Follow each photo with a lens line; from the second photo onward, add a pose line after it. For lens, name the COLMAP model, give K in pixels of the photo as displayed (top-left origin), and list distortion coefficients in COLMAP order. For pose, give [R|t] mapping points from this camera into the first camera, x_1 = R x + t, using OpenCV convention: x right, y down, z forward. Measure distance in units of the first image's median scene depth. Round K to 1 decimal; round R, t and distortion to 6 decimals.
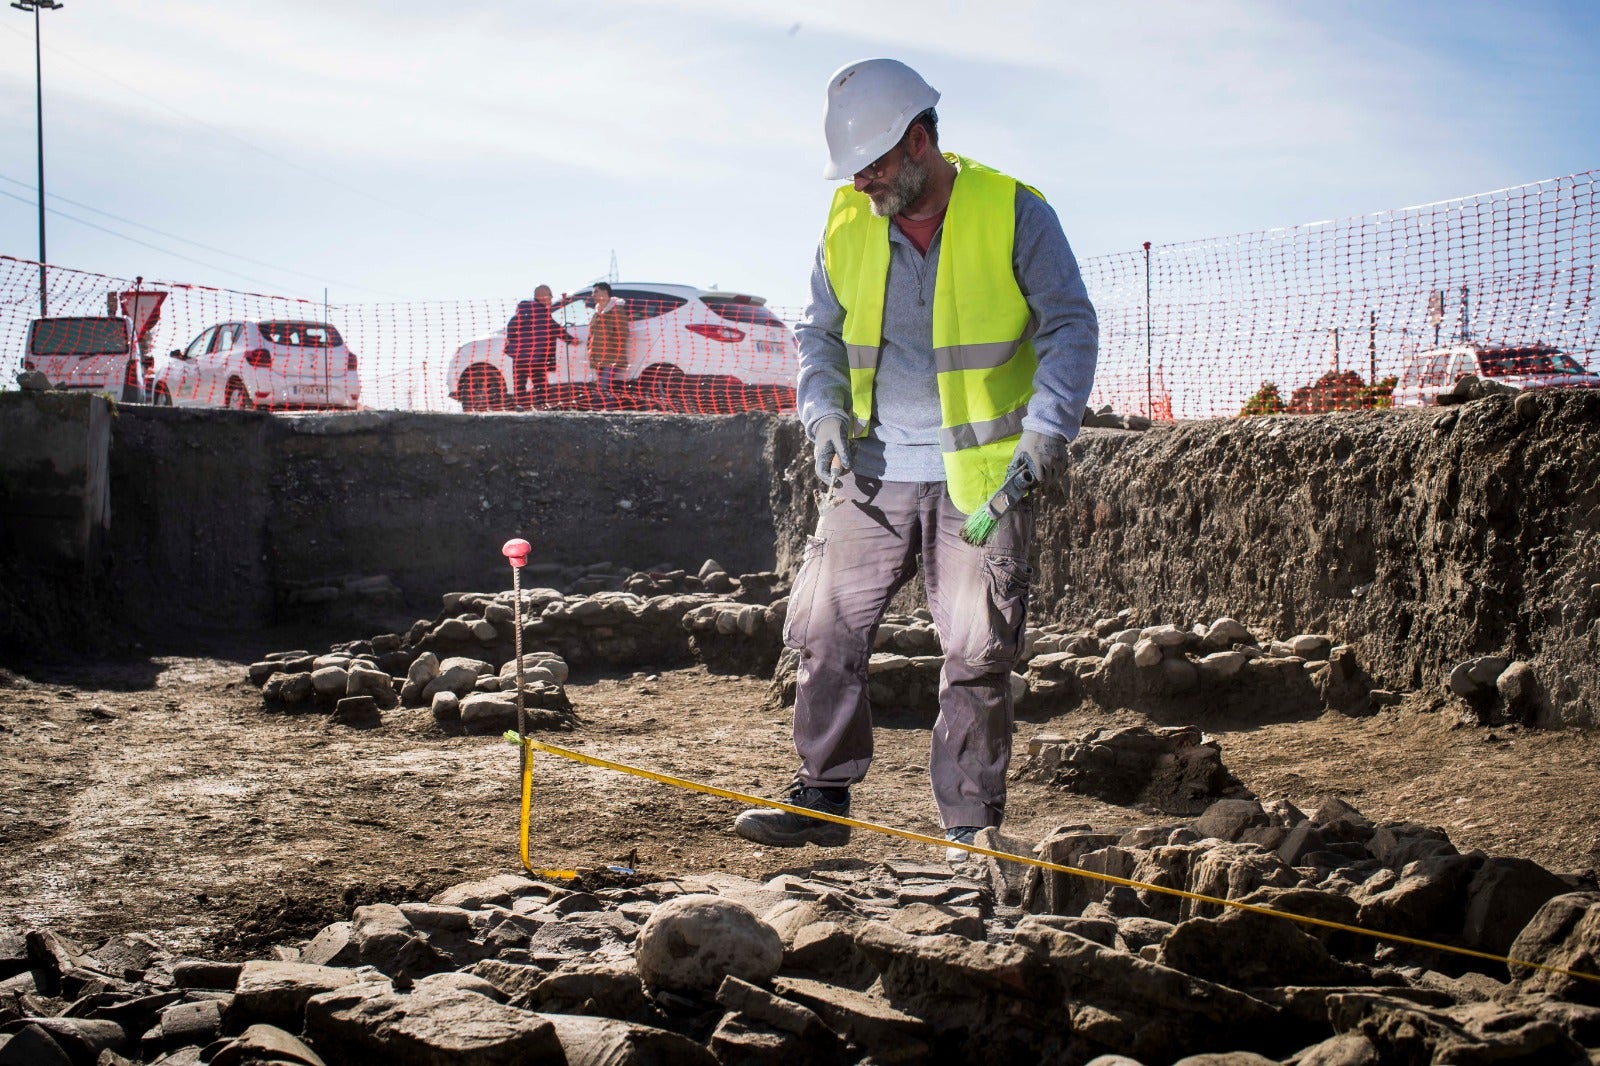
lens RADIAL K [[2354.0, 0, 795.6], [0, 2354.0, 506.0], [0, 0, 1]] dist [-0.168168, 0.322455]
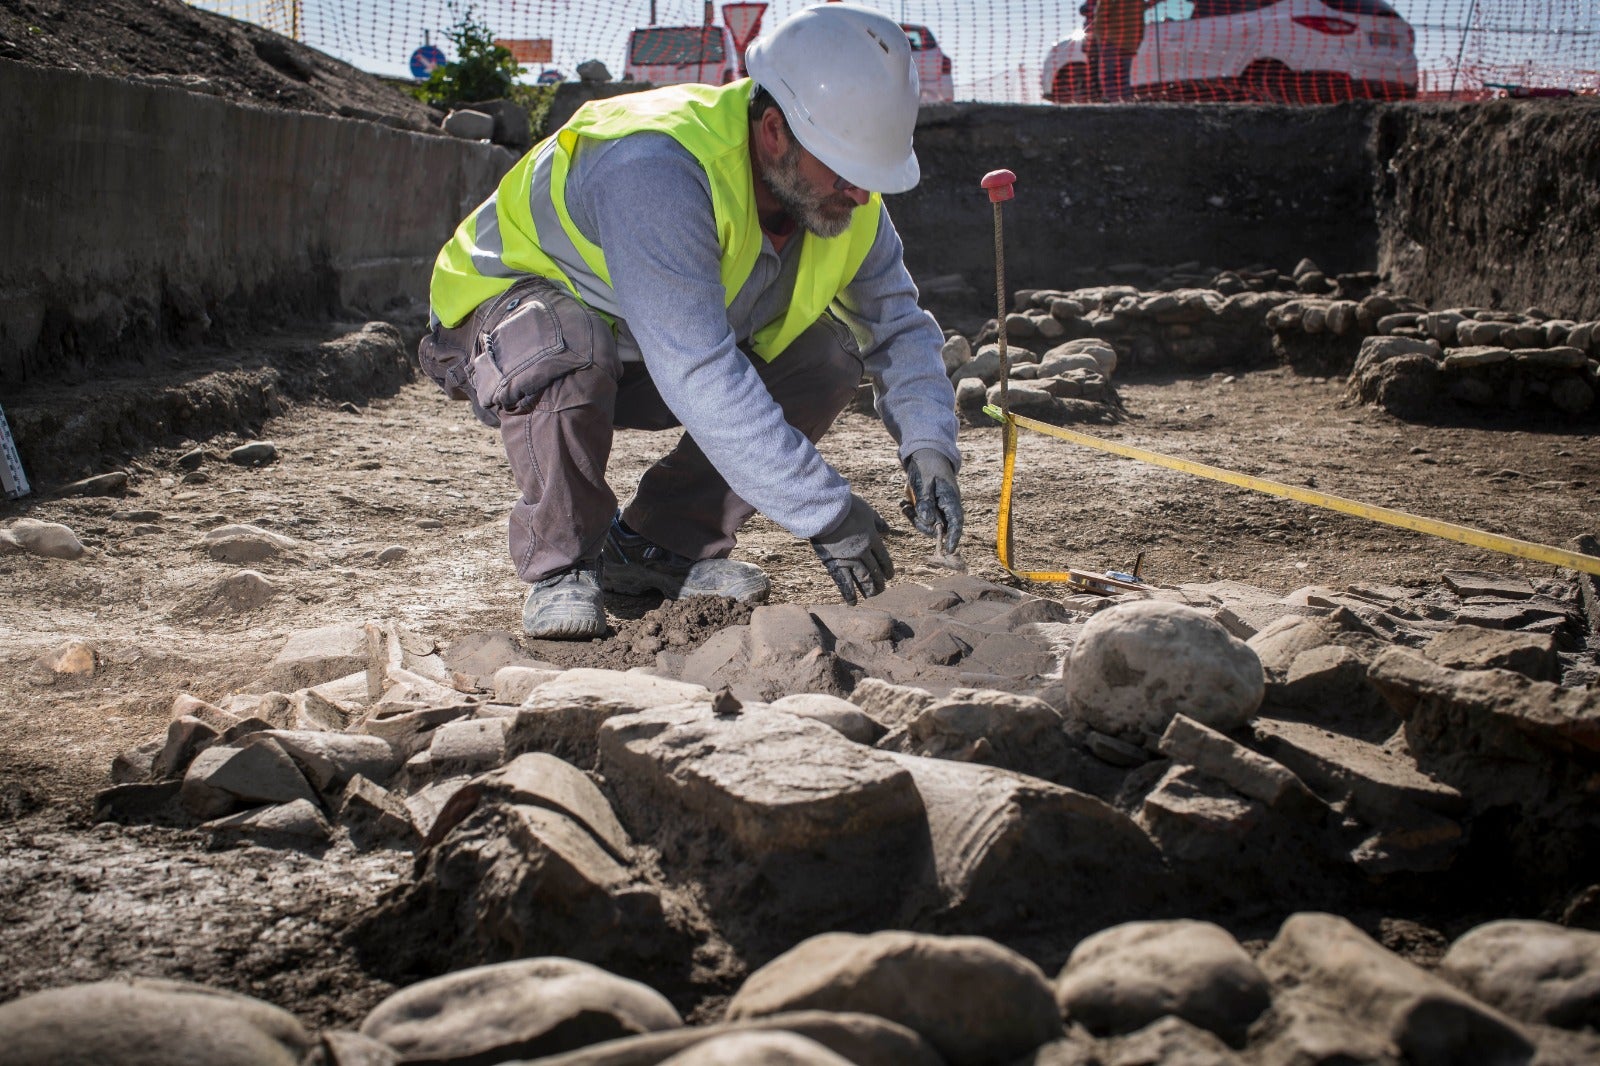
lens RADIAL K [[2354.0, 0, 795.6], [0, 2354.0, 506.0], [0, 0, 1]] dist [-0.168168, 0.322455]
pose [[0.966298, 0.027164, -0.255988, 0.017369], [0.003380, 0.992993, 0.118128, 0.023725], [0.257403, -0.115012, 0.959435, 0.130997]]
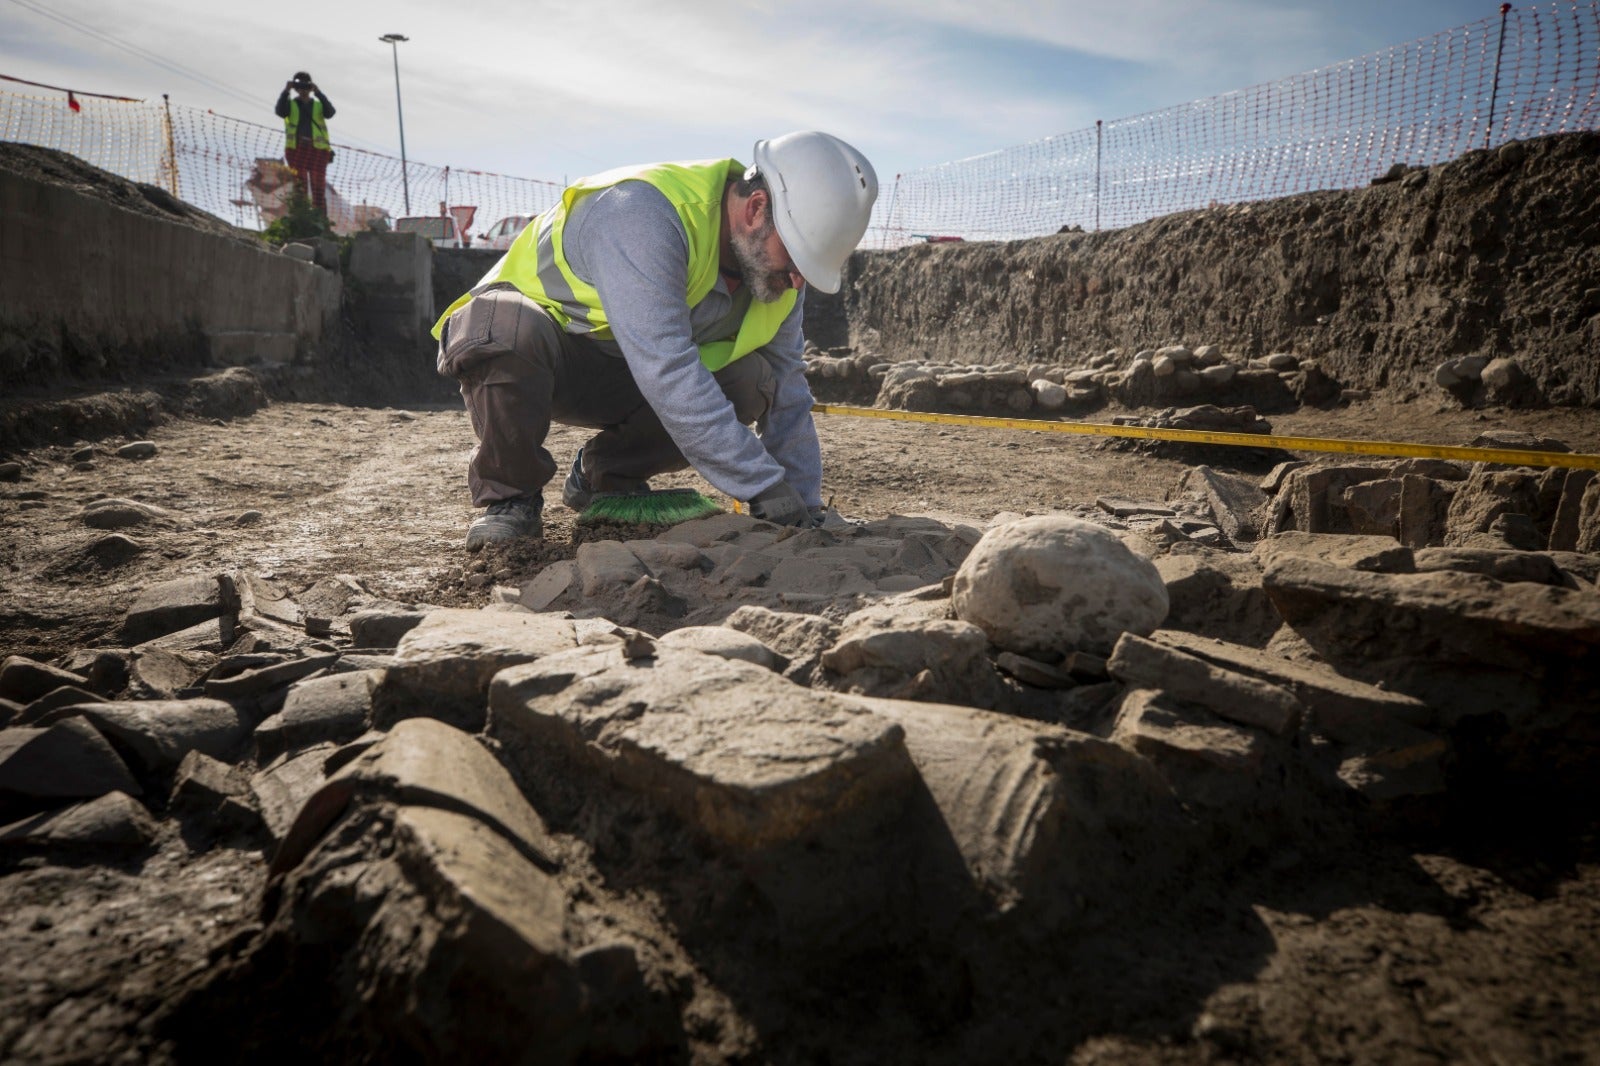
lens RADIAL K [[1261.5, 0, 776.4], [0, 1261.5, 528.4], [0, 0, 1]] dist [0.010325, 0.014637]
pose [[0.999079, -0.002789, -0.042812, -0.050065], [0.009099, 0.988960, 0.147902, 0.052004], [0.041927, -0.148155, 0.988075, 0.286330]]
